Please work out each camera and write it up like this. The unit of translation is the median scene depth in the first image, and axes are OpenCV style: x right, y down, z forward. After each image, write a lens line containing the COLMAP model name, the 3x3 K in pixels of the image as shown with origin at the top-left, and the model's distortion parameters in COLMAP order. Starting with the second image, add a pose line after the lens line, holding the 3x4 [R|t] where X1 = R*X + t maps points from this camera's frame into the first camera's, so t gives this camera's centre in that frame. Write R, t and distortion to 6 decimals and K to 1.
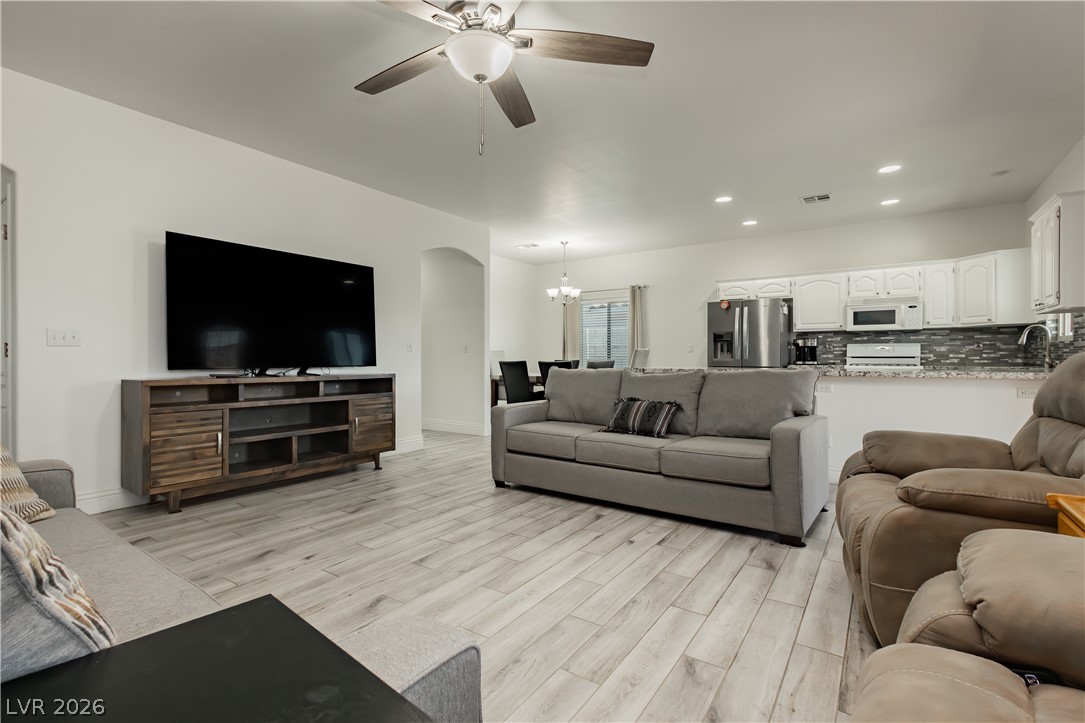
lens RADIAL K [[497.1, 0, 542.7], [0, 497.1, 360.6], [0, 0, 1]] dist [0.010520, -0.005484]
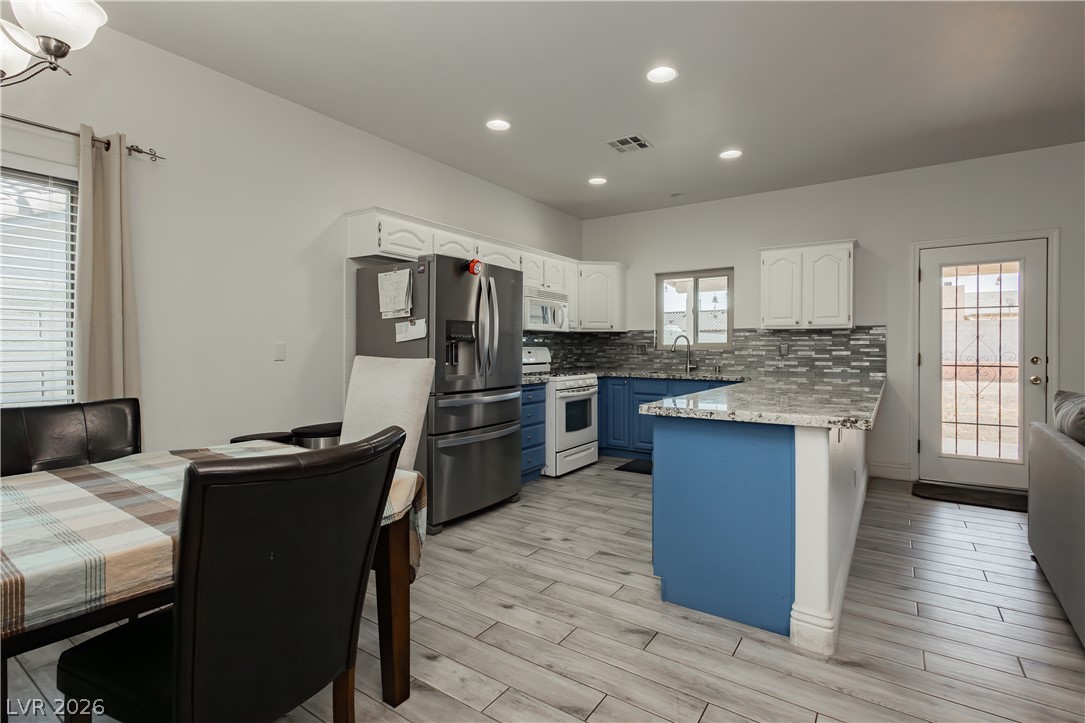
lens RADIAL K [[506.0, 0, 544.9], [0, 506.0, 342.9], [0, 0, 1]] dist [-0.004869, -0.001478]
pose [[-0.007759, 0.011776, 0.999901, -0.149650], [0.007618, 0.999902, -0.011717, -0.033207], [-0.999941, 0.007526, -0.007848, 1.050706]]
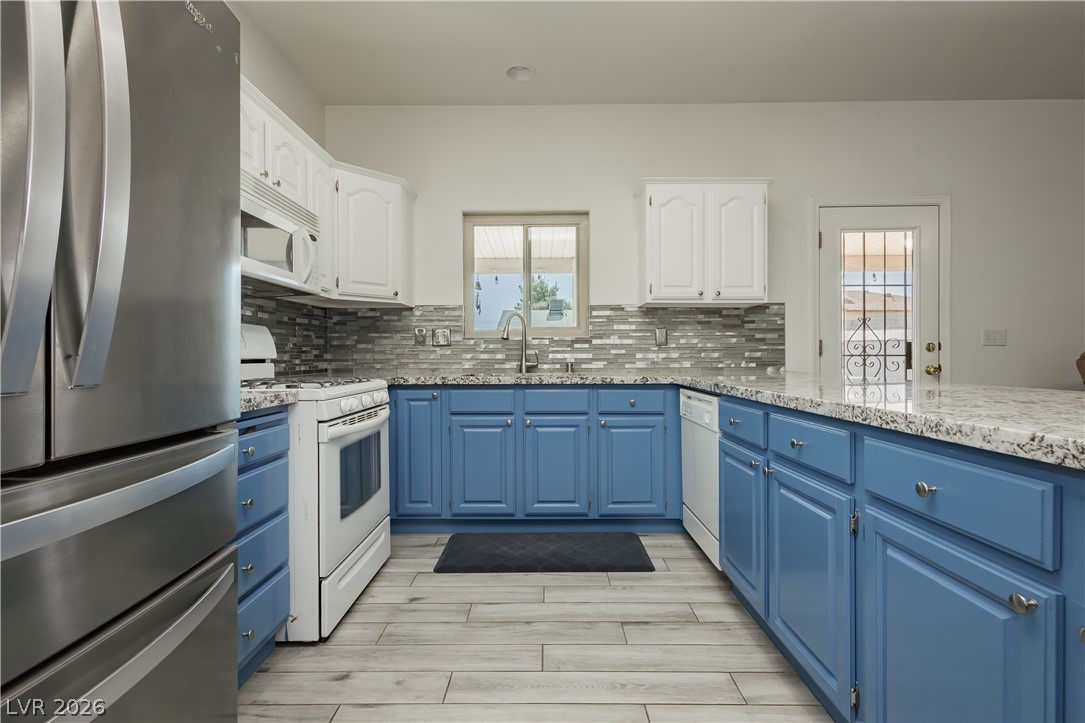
lens RADIAL K [[506.0, 0, 540.1], [0, 506.0, 355.5], [0, 0, 1]] dist [-0.004869, -0.001478]
pose [[-0.562422, 0.005183, 0.826834, 0.294904], [0.012756, 0.999916, 0.002409, -0.009597], [-0.826752, 0.011902, -0.562441, 1.088764]]
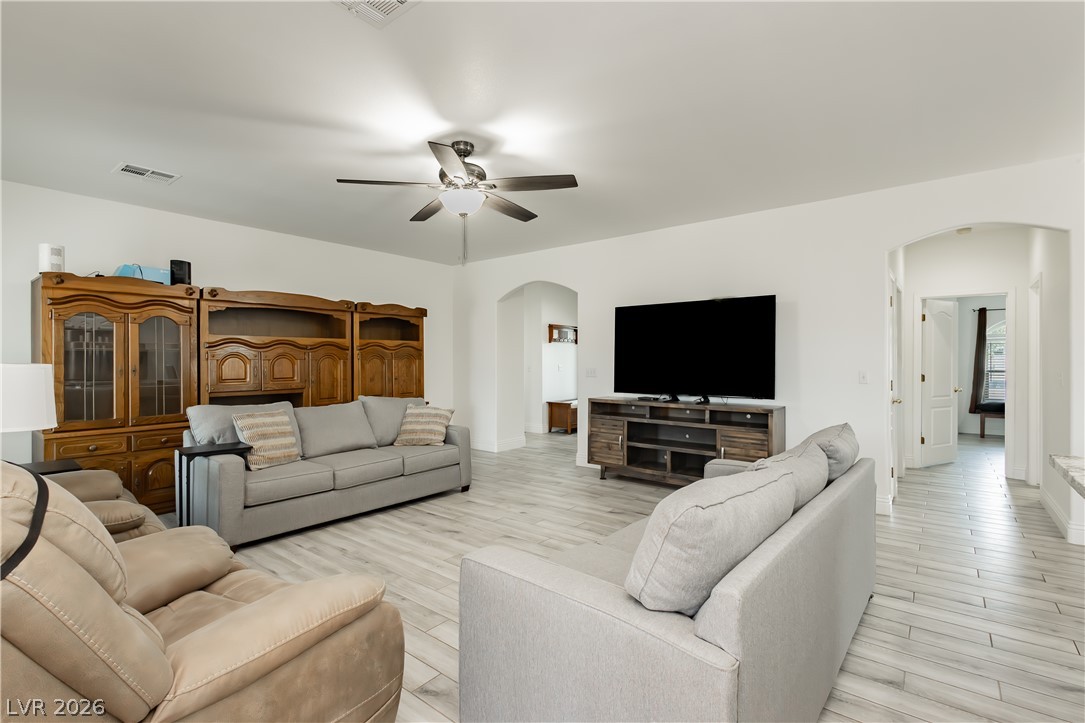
lens RADIAL K [[497.1, 0, 543.8], [0, 497.1, 364.5], [0, 0, 1]] dist [0.010520, -0.005484]
pose [[-0.069324, 0.009090, -0.997553, 0.521256], [-0.003976, 0.999948, 0.009388, -0.051182], [0.997586, 0.004617, -0.069284, 0.522297]]
